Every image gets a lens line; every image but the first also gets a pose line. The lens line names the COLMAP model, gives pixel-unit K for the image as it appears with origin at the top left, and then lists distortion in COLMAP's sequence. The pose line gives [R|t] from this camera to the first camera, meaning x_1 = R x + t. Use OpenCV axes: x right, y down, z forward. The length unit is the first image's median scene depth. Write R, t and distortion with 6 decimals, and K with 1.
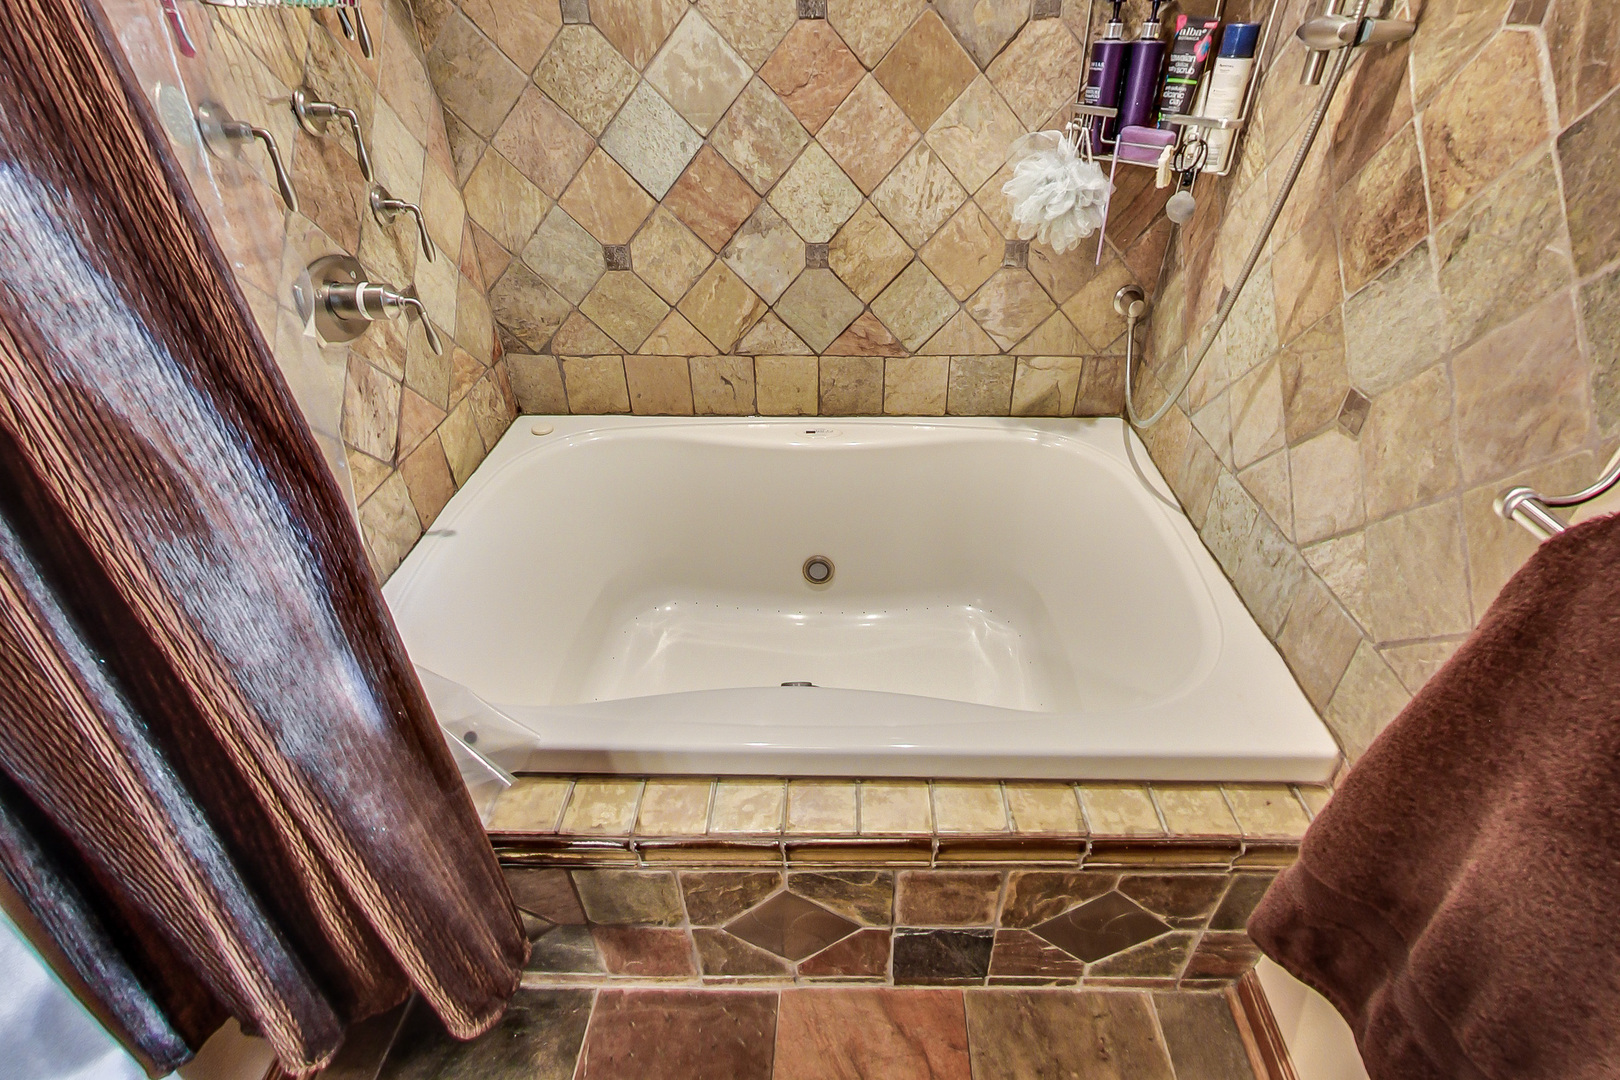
lens RADIAL K [[789.6, 0, 810.0], [0, 789.6, 540.0], [0, 0, 1]] dist [0.036805, -0.021440]
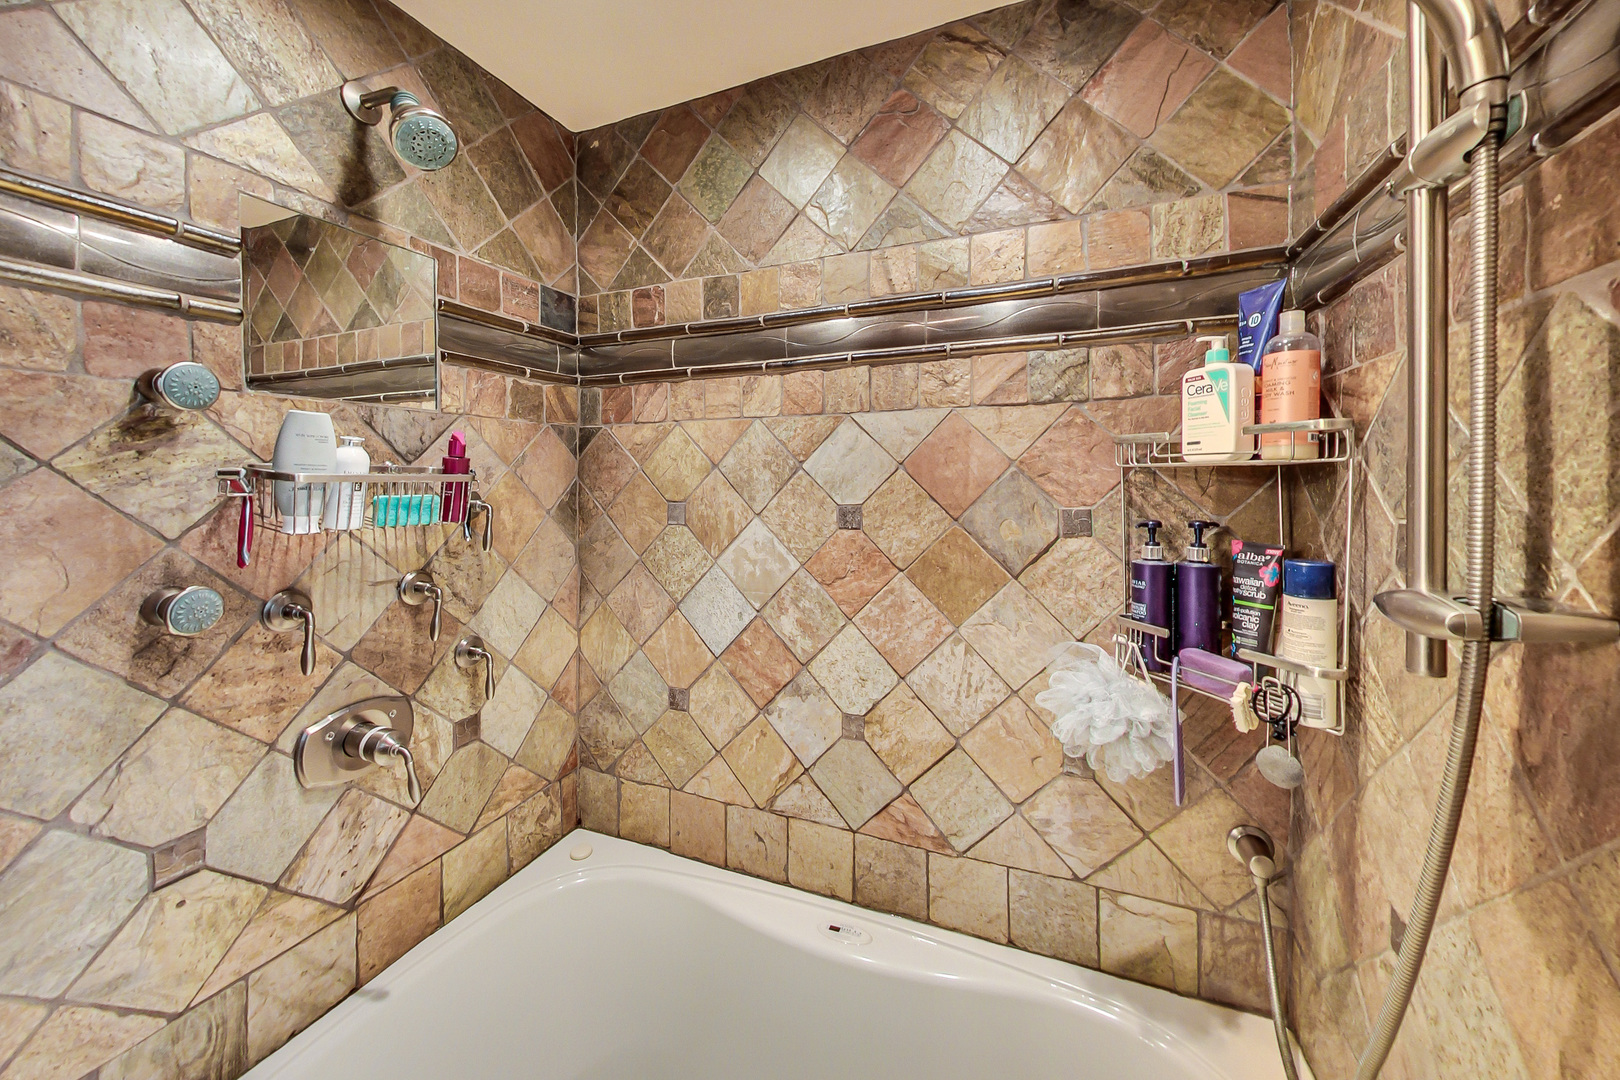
lens RADIAL K [[588.5, 0, 783.9], [0, 588.5, 474.4], [0, 0, 1]] dist [-0.019941, 0.010344]
pose [[0.930716, 0.007594, -0.365665, 0.200753], [-0.212393, 0.825152, -0.523463, -0.226315], [0.297754, 0.564860, 0.769595, 0.245529]]
